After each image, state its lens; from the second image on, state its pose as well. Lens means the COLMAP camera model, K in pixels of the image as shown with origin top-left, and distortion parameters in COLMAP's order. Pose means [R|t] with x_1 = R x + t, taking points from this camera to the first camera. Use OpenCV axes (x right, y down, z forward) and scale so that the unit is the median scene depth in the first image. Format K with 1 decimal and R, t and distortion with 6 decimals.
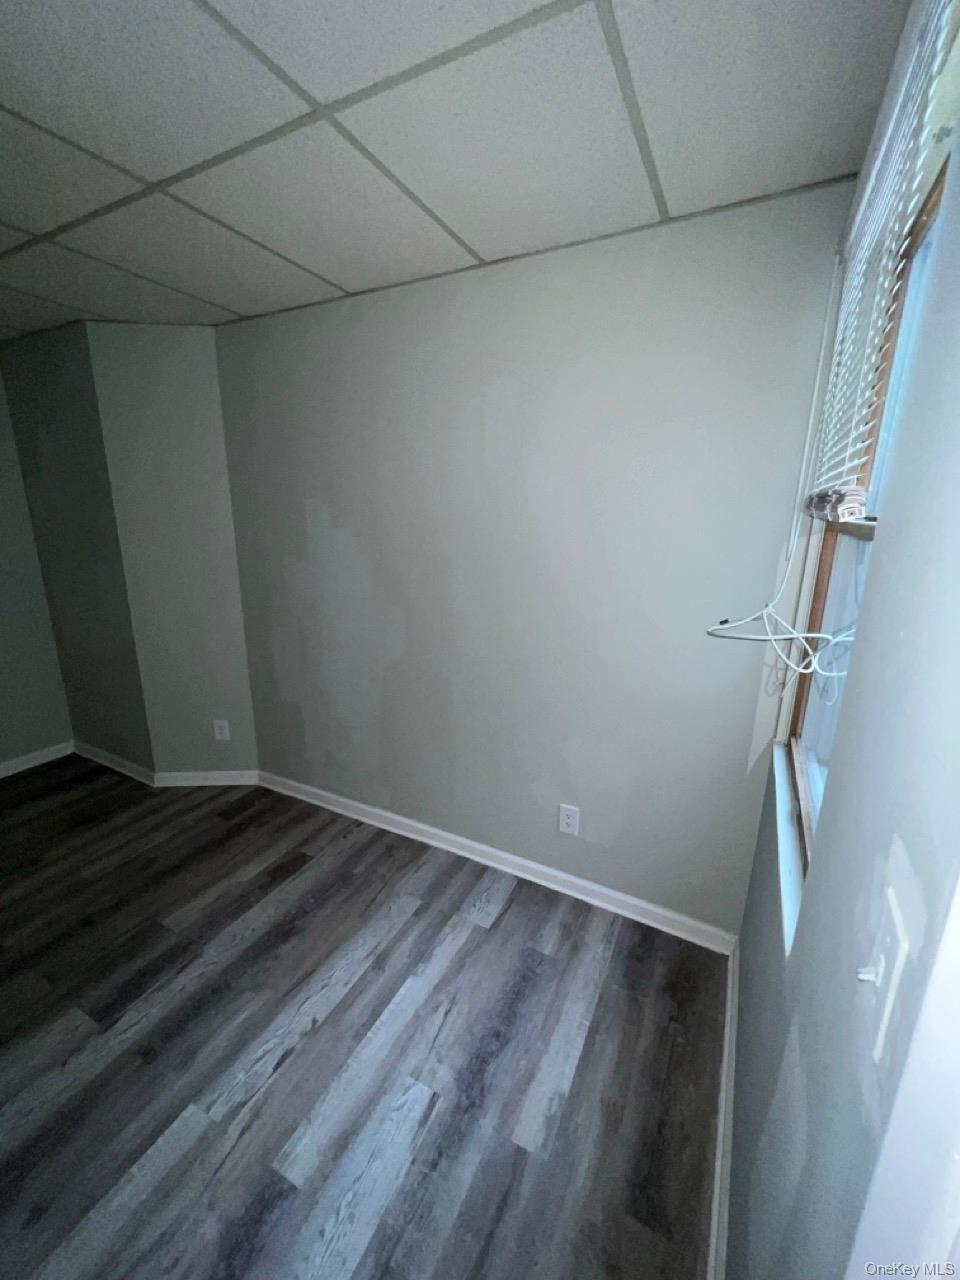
lens RADIAL K [[512.0, 0, 484.8], [0, 512.0, 626.8], [0, 0, 1]] dist [-0.004950, 0.001012]
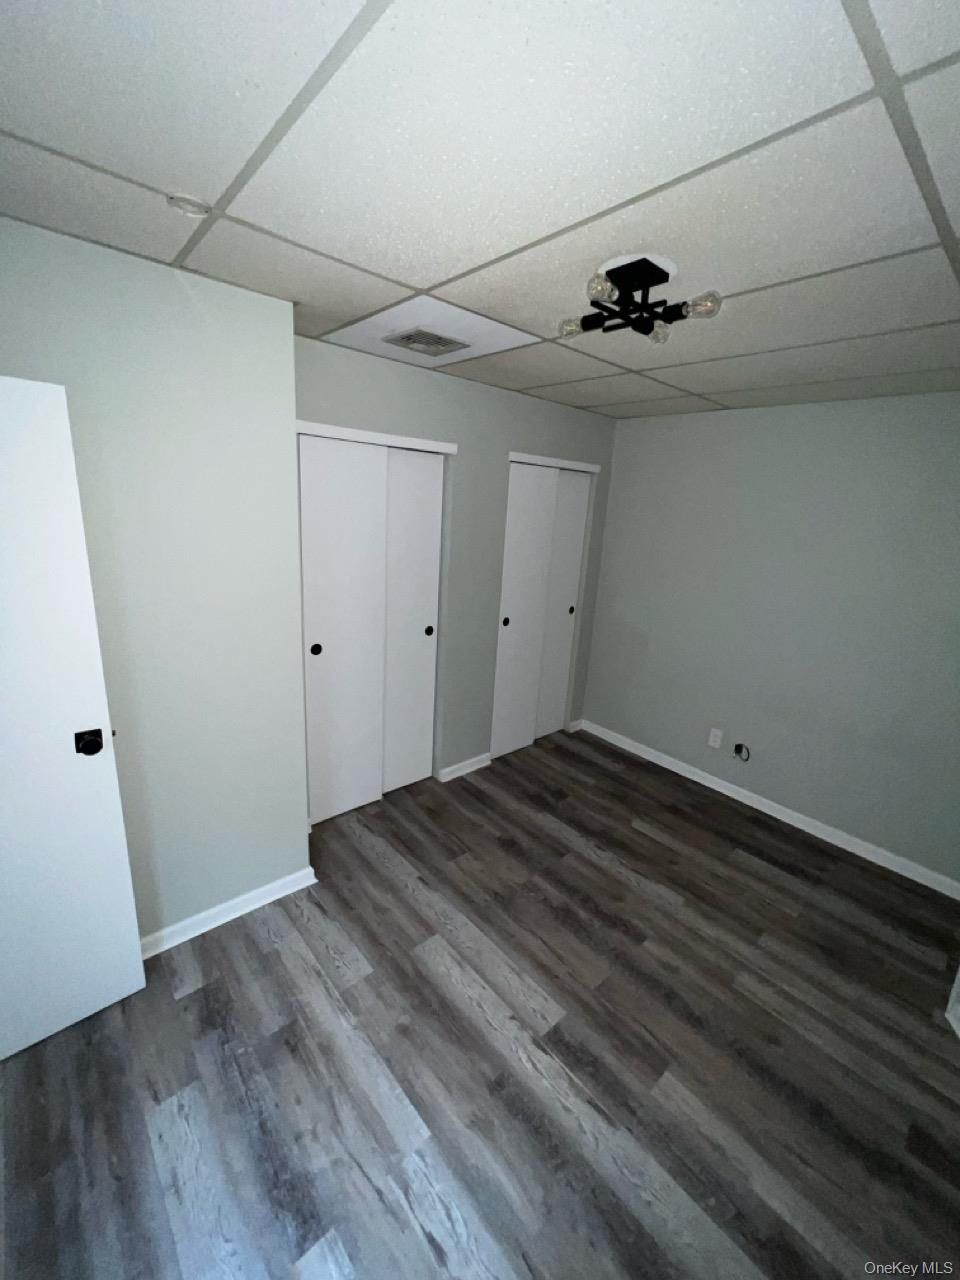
lens RADIAL K [[512.0, 0, 485.6], [0, 512.0, 637.9], [0, 0, 1]] dist [-0.004950, 0.001012]
pose [[-0.359988, 0.201509, -0.910935, 0.100562], [-0.276397, 0.909528, 0.310425, -0.257295], [0.891075, 0.363529, -0.271722, 0.718844]]
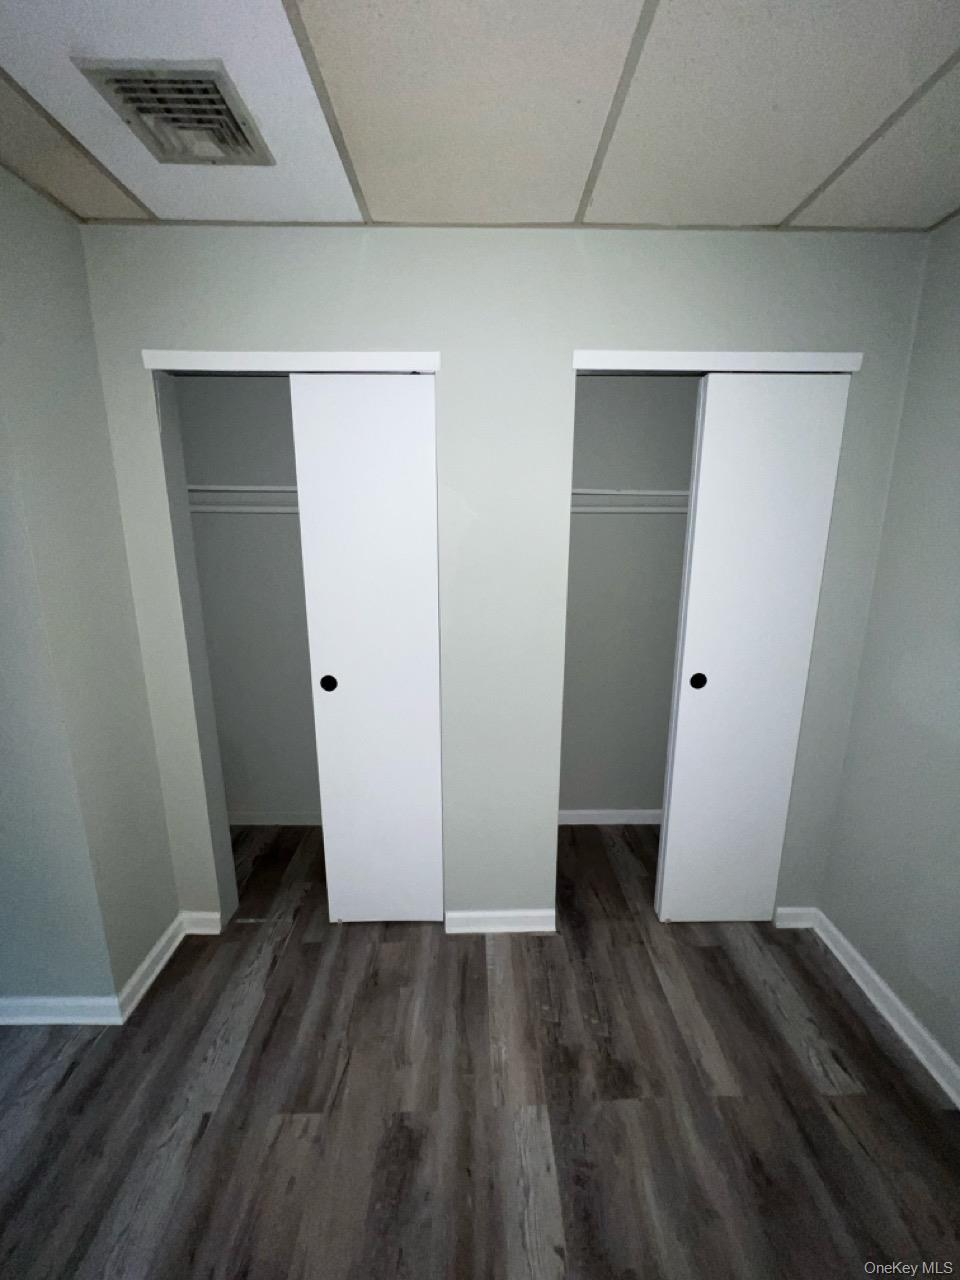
lens RADIAL K [[512.0, 0, 485.5], [0, 512.0, 638.2], [0, 0, 1]] dist [-0.004950, 0.001012]
pose [[-0.881146, 0.086305, -0.464900, -0.945660], [-0.121811, 0.908584, 0.399546, -0.205064], [0.456884, 0.408689, -0.790083, 0.905885]]
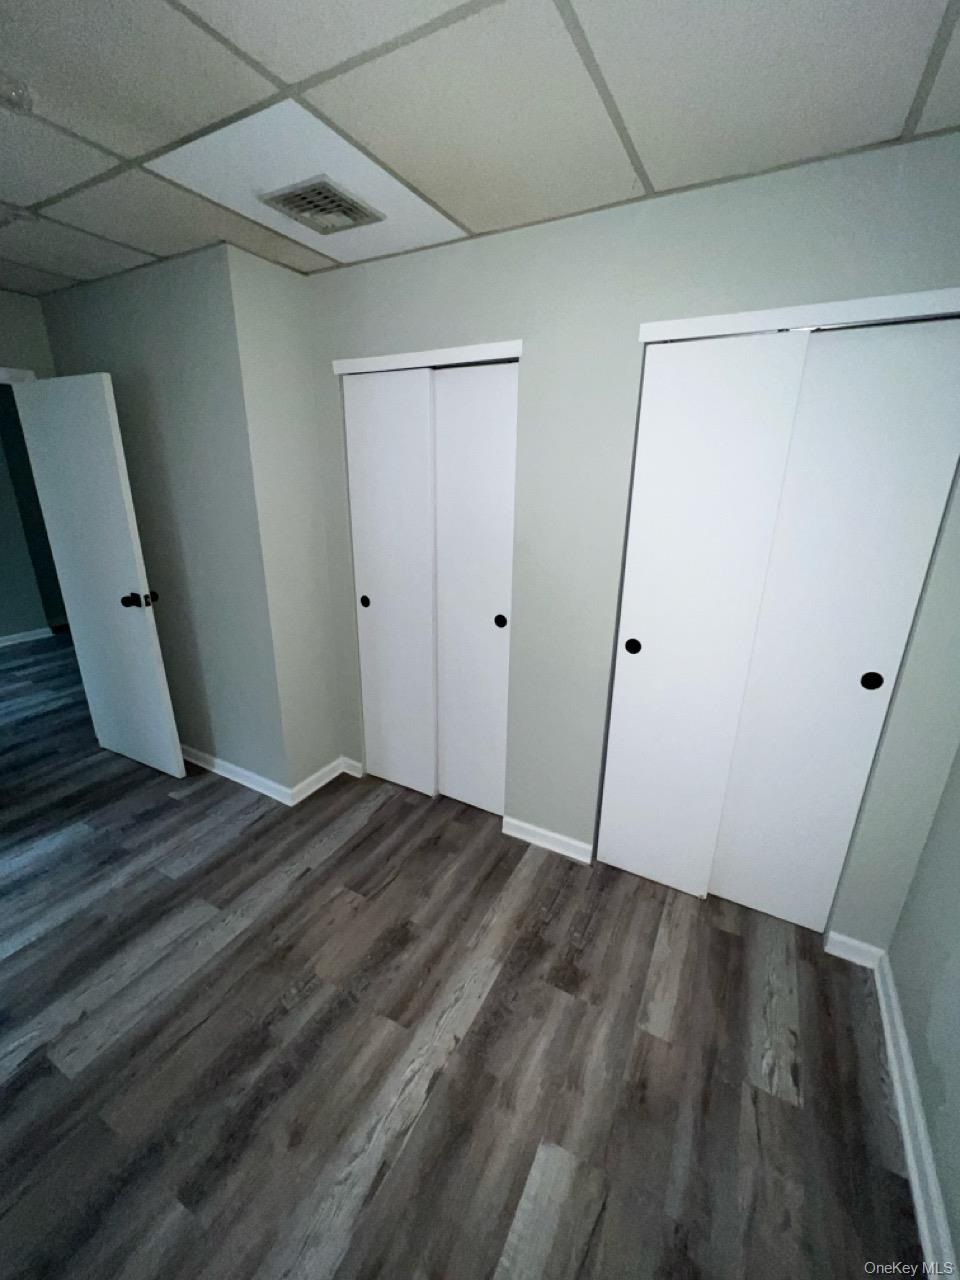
lens RADIAL K [[512.0, 0, 485.2], [0, 512.0, 638.9], [0, 0, 1]] dist [-0.004950, 0.001012]
pose [[-0.999135, -0.038765, 0.015028, -1.259855], [-0.025477, 0.856499, 0.515519, -0.294837], [-0.032856, 0.514690, -0.856746, 1.129482]]
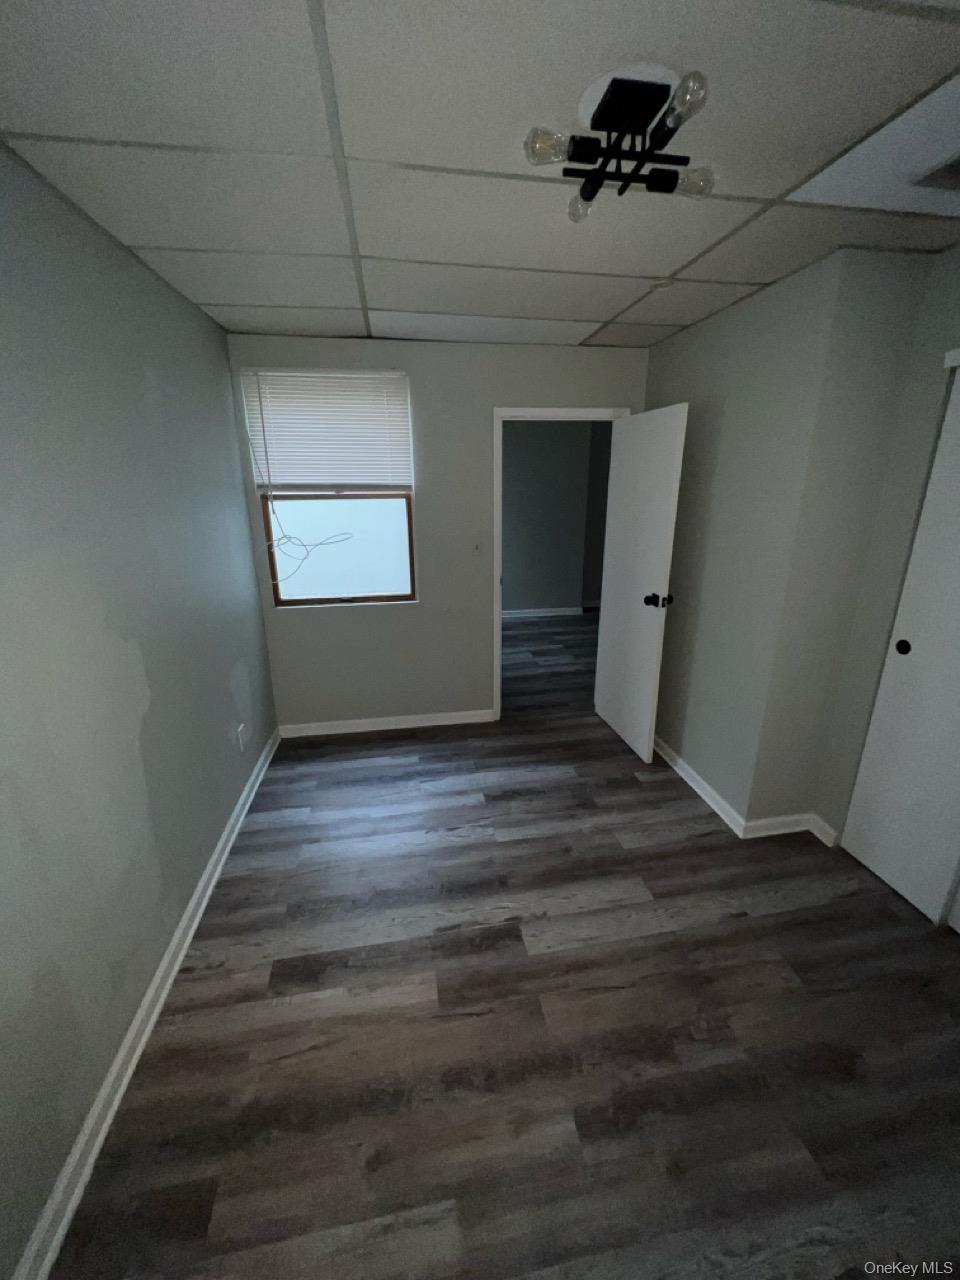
lens RADIAL K [[512.0, 0, 483.4], [0, 512.0, 638.8], [0, 0, 1]] dist [-0.004950, 0.001012]
pose [[-0.599722, -0.250913, 0.759853, -1.206334], [0.174828, 0.885545, 0.430402, -0.312677], [-0.780877, 0.390965, -0.487214, 1.147897]]
